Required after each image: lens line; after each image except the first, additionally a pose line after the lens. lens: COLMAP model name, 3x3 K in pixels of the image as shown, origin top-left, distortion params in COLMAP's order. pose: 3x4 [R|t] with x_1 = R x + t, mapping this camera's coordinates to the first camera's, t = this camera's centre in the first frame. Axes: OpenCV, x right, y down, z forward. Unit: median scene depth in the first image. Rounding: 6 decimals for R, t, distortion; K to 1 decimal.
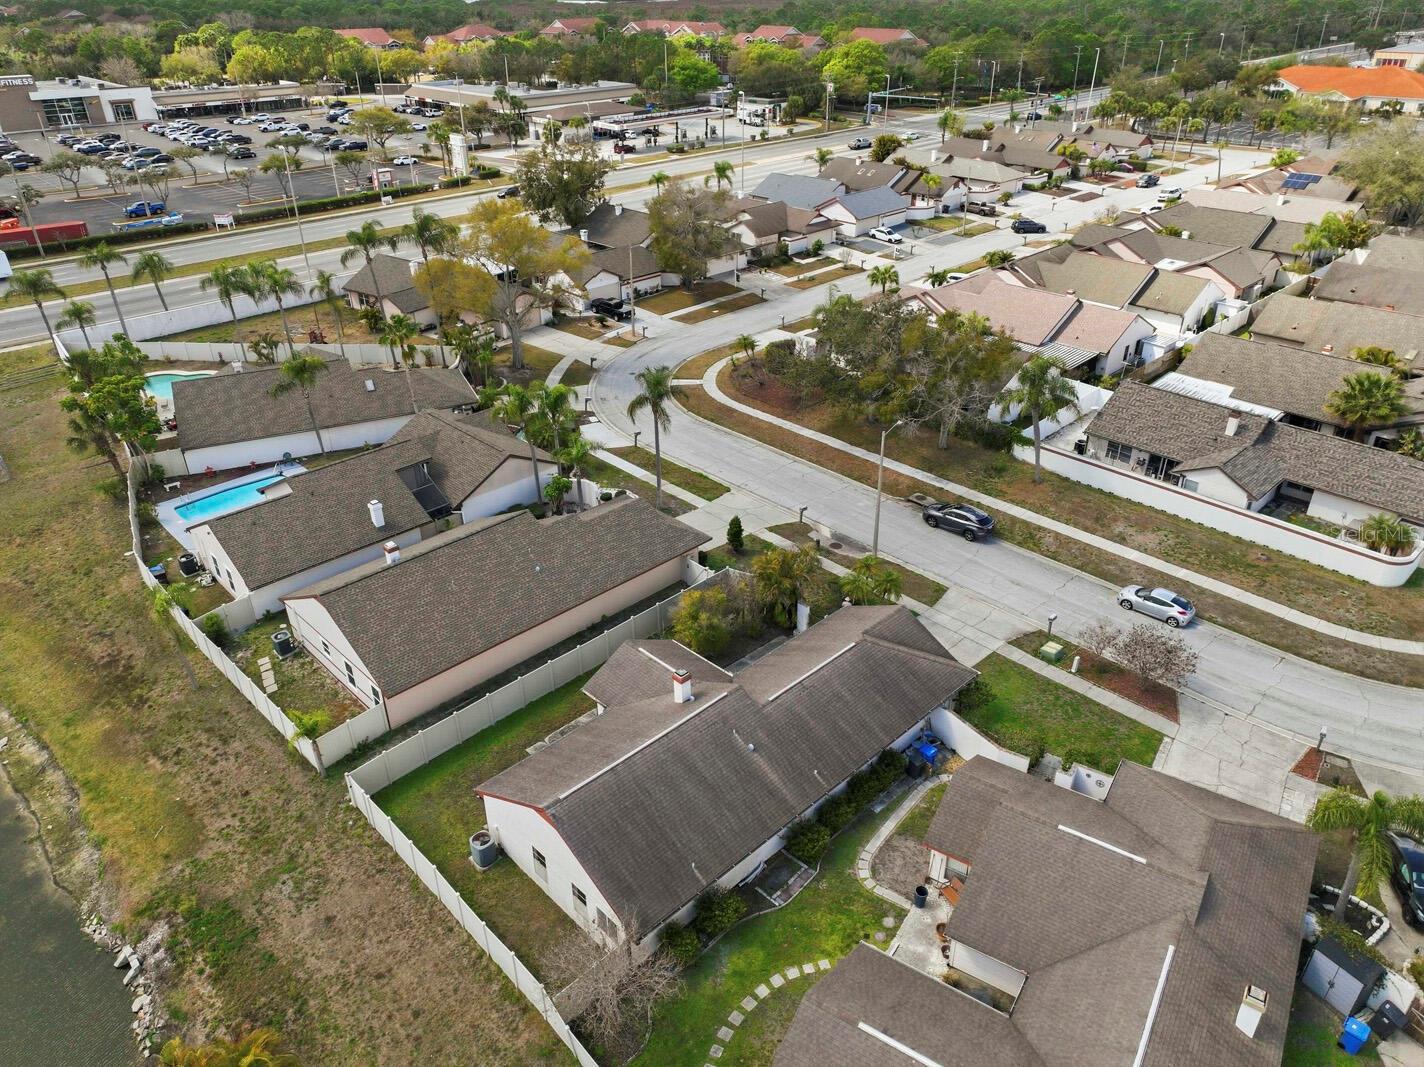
lens RADIAL K [[998.8, 0, 713.9], [0, 998.8, 534.2], [0, 0, 1]] dist [-0.006452, 0.021445]
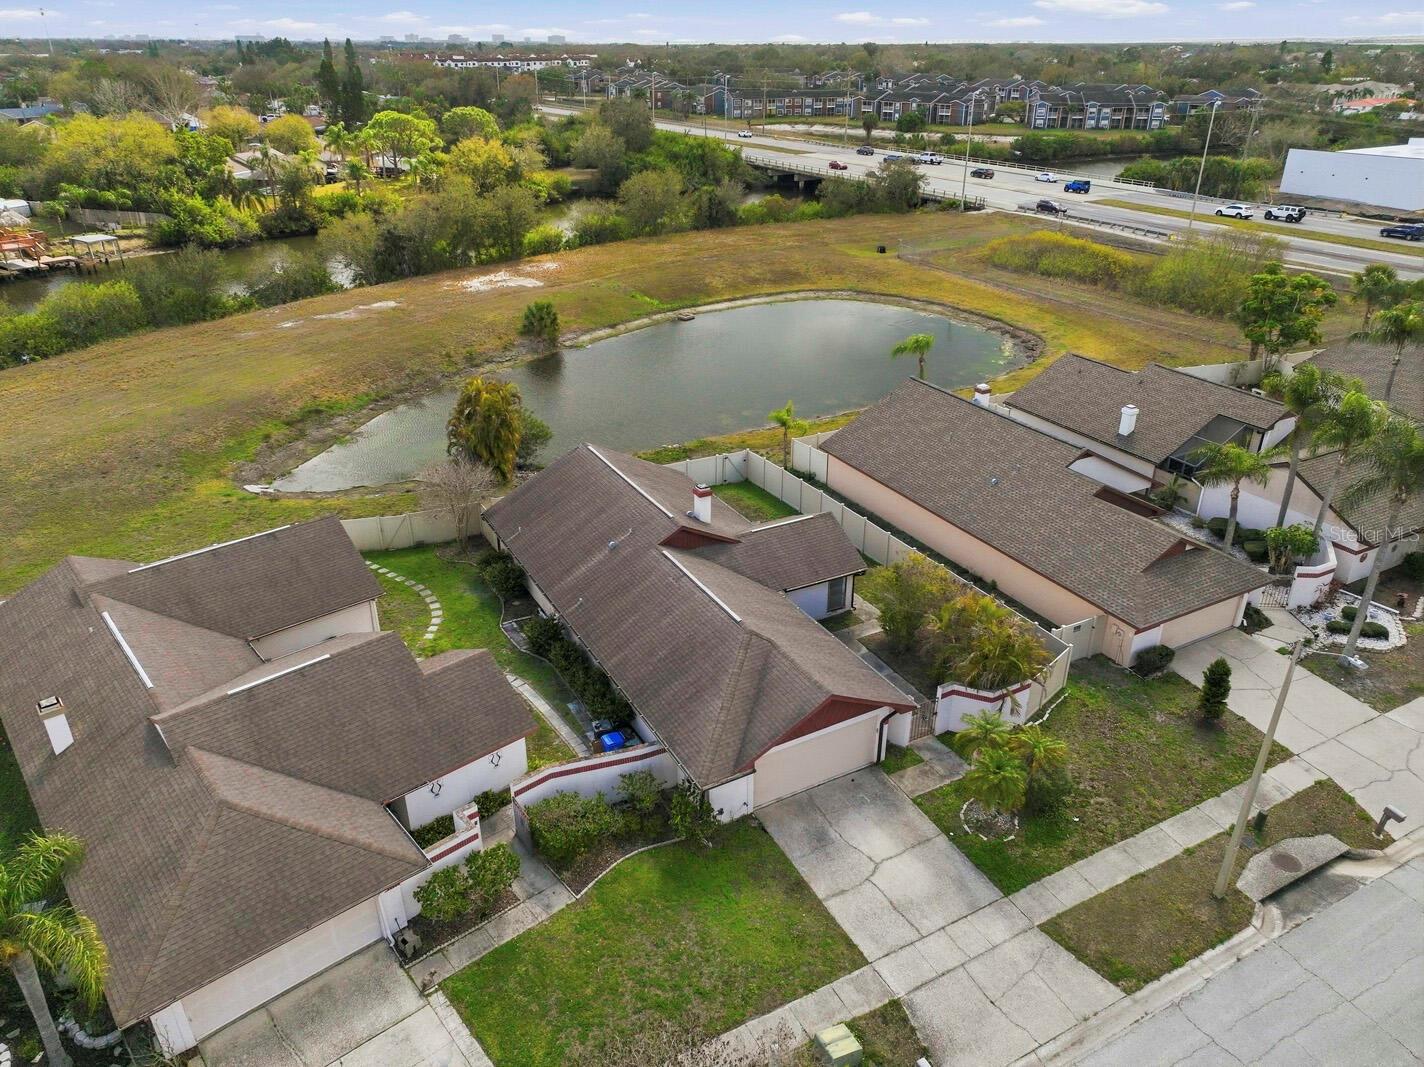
lens RADIAL K [[998.8, 0, 713.9], [0, 998.8, 534.2], [0, 0, 1]] dist [-0.006452, 0.021445]
pose [[-0.270200, 0.435148, -0.858859, 0.468870], [-0.472872, 0.717060, 0.512072, -0.187577], [0.838680, 0.544492, 0.012019, 0.598247]]
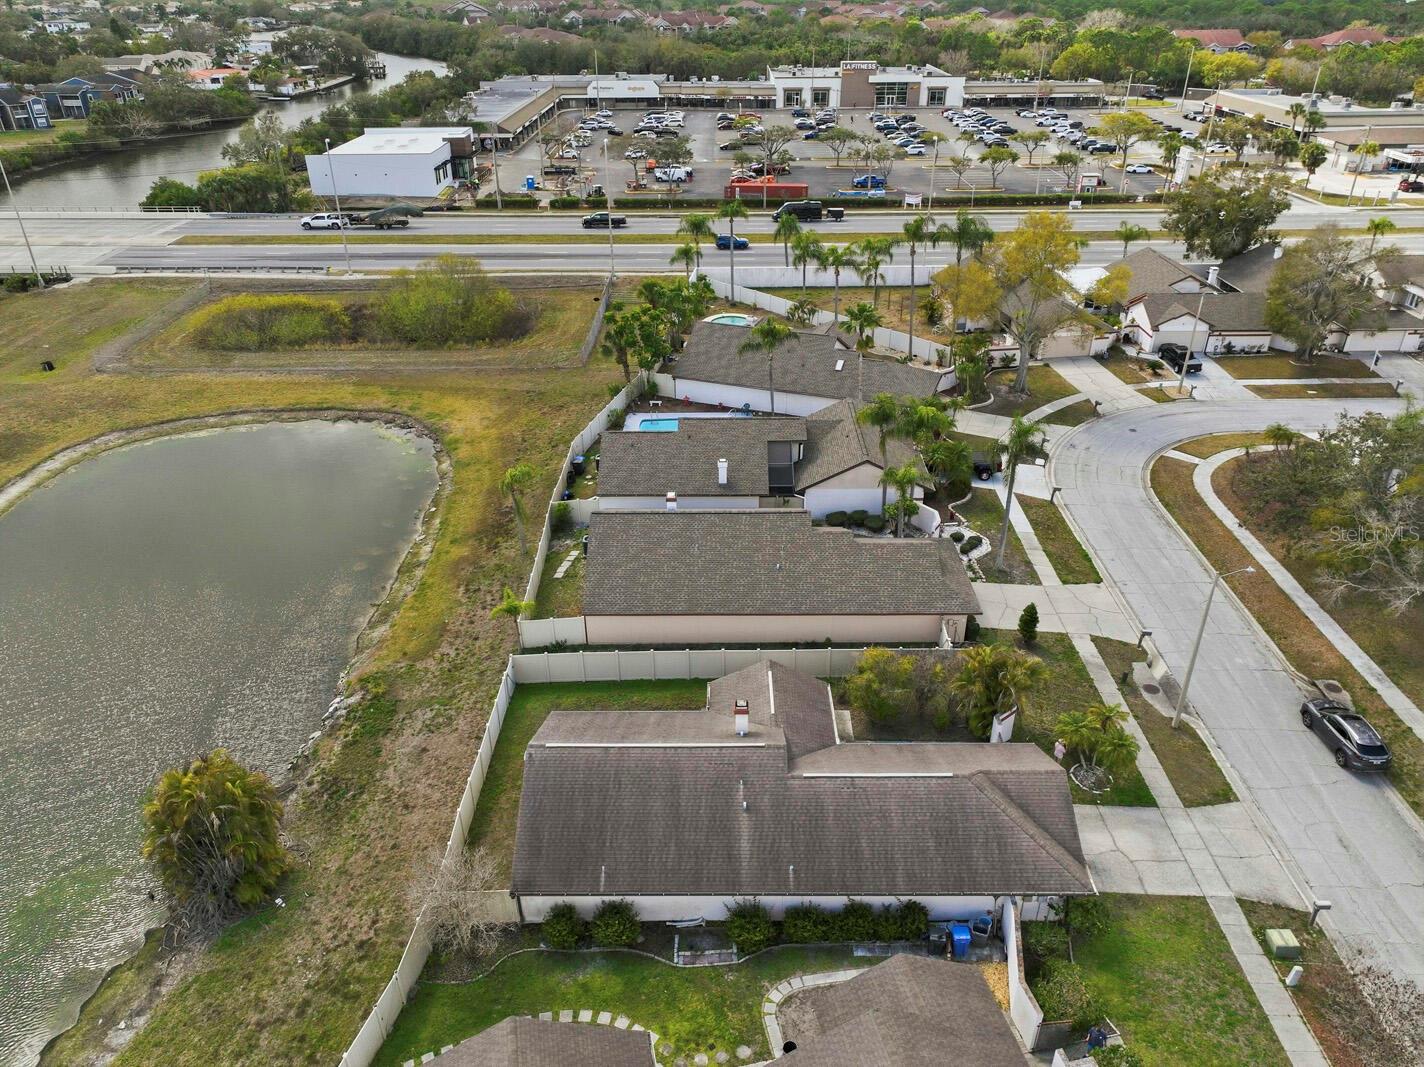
lens RADIAL K [[998.8, 0, 713.9], [0, 998.8, 534.2], [0, 0, 1]] dist [-0.006452, 0.021445]
pose [[0.711500, 0.346487, -0.611322, 0.280981], [-0.345659, 0.930022, 0.124819, -0.072618], [0.611791, 0.122500, 0.781476, 0.123935]]
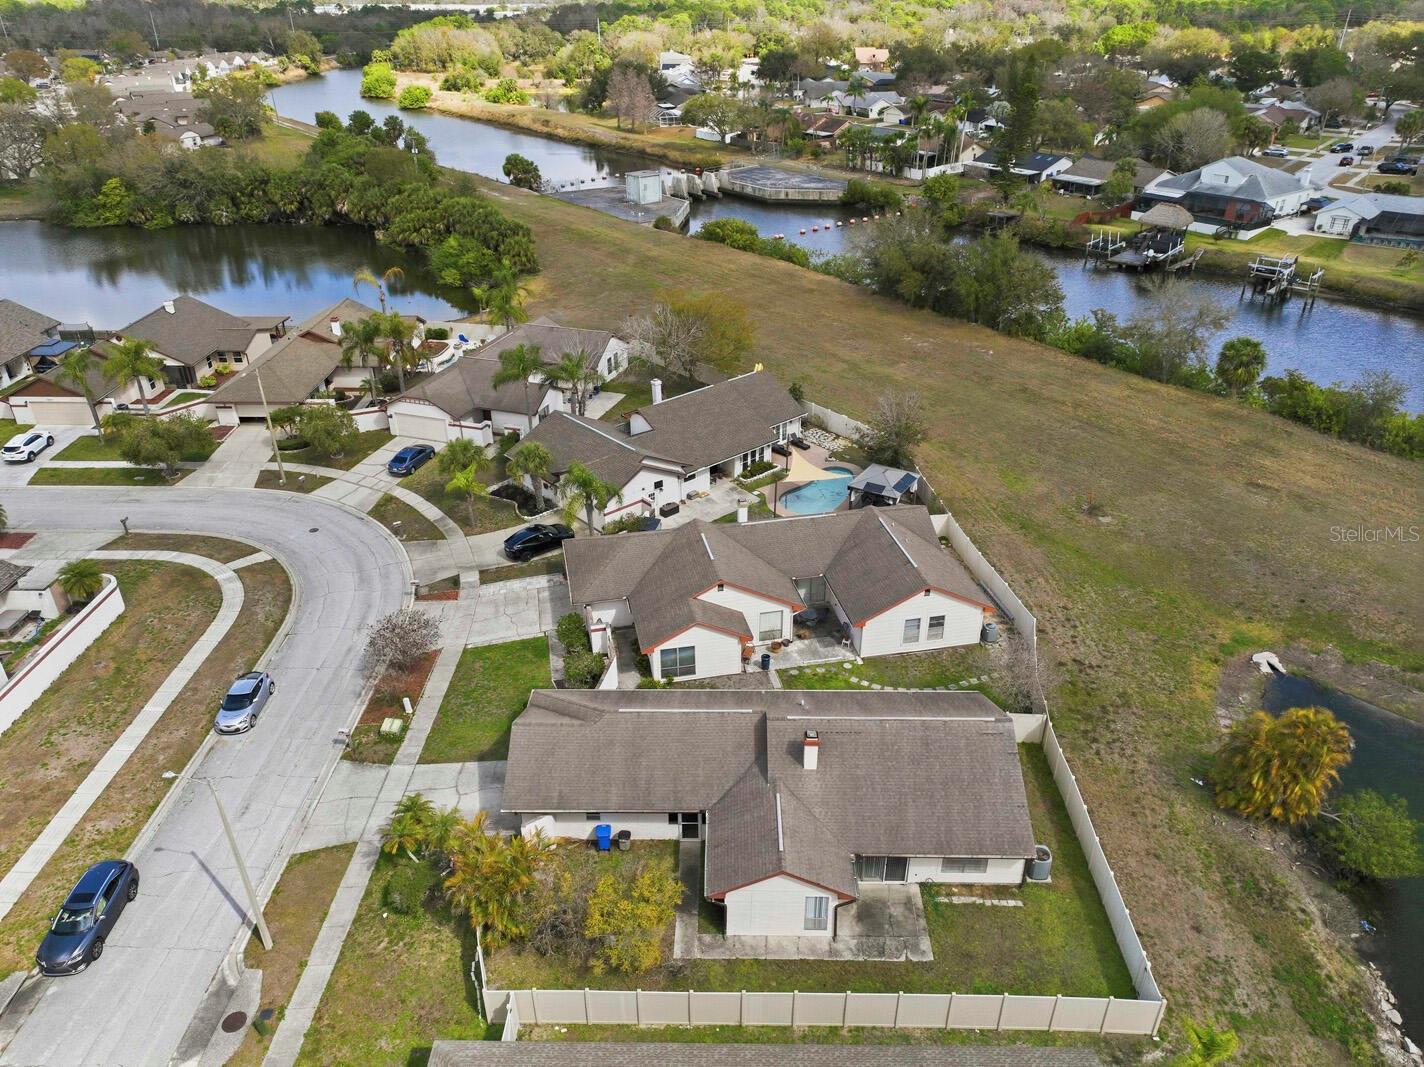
lens RADIAL K [[998.8, 0, 713.9], [0, 998.8, 534.2], [0, 0, 1]] dist [-0.006452, 0.021445]
pose [[-0.705454, -0.330884, 0.626778, -0.291122], [0.361865, 0.592238, 0.719937, -0.403486], [-0.609417, 0.734691, -0.298061, 0.702021]]
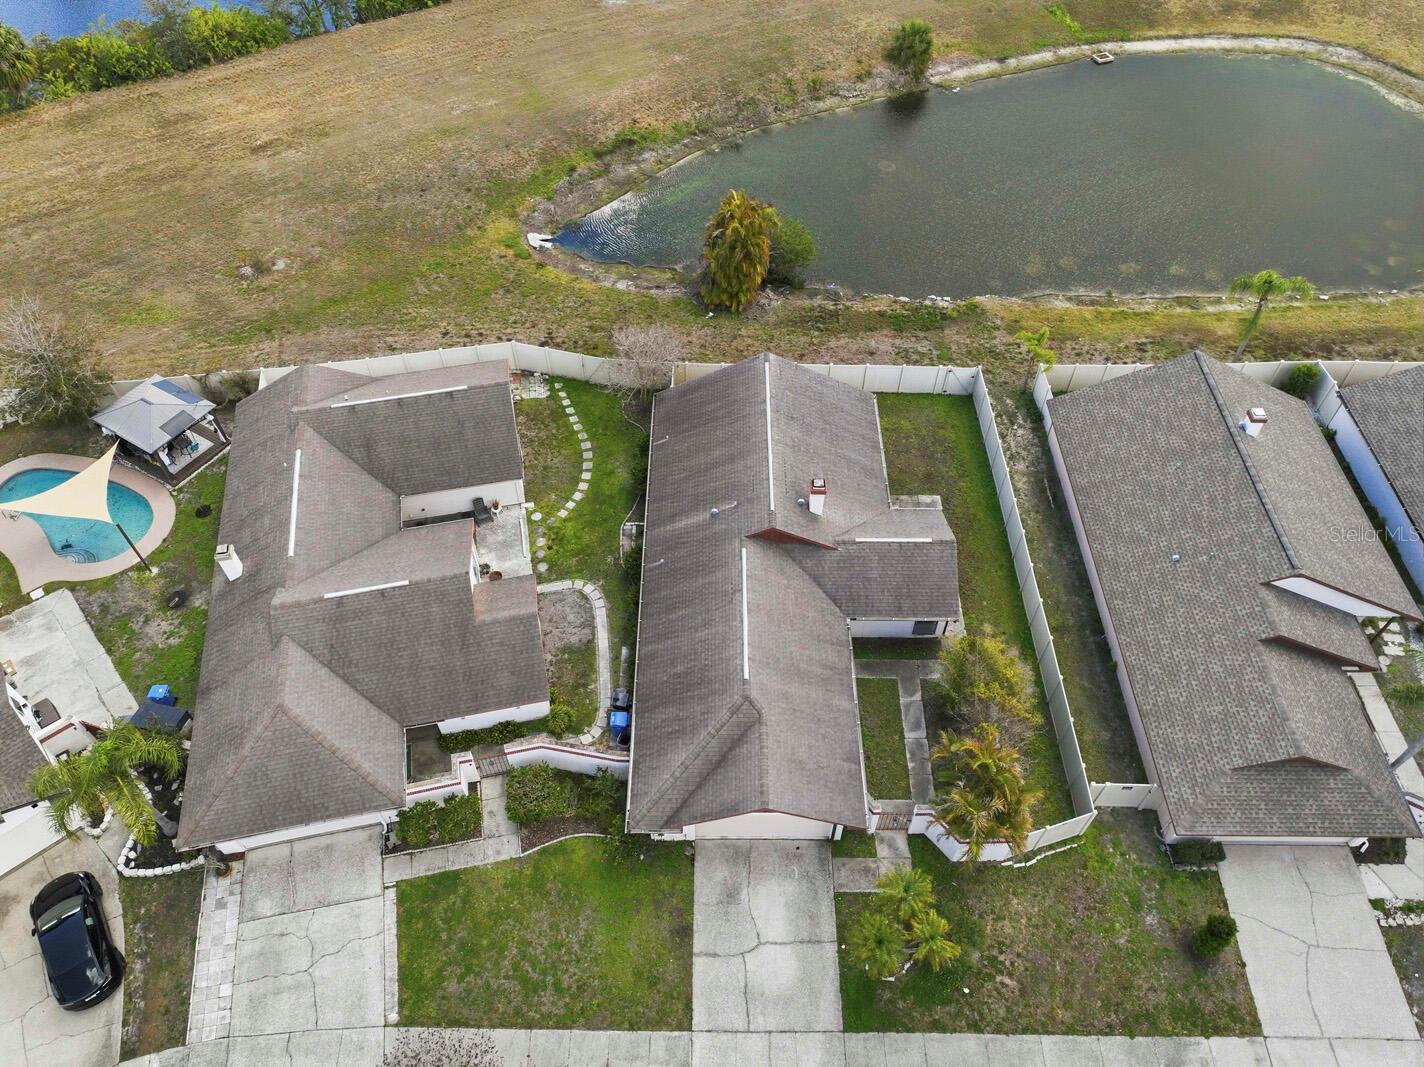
lens RADIAL K [[998.8, 0, 713.9], [0, 998.8, 534.2], [0, 0, 1]] dist [-0.006452, 0.021445]
pose [[-0.702514, 0.554637, -0.445927, 0.274371], [-0.344332, 0.283466, 0.895032, -0.370478], [0.622824, 0.782320, -0.008160, 0.575870]]
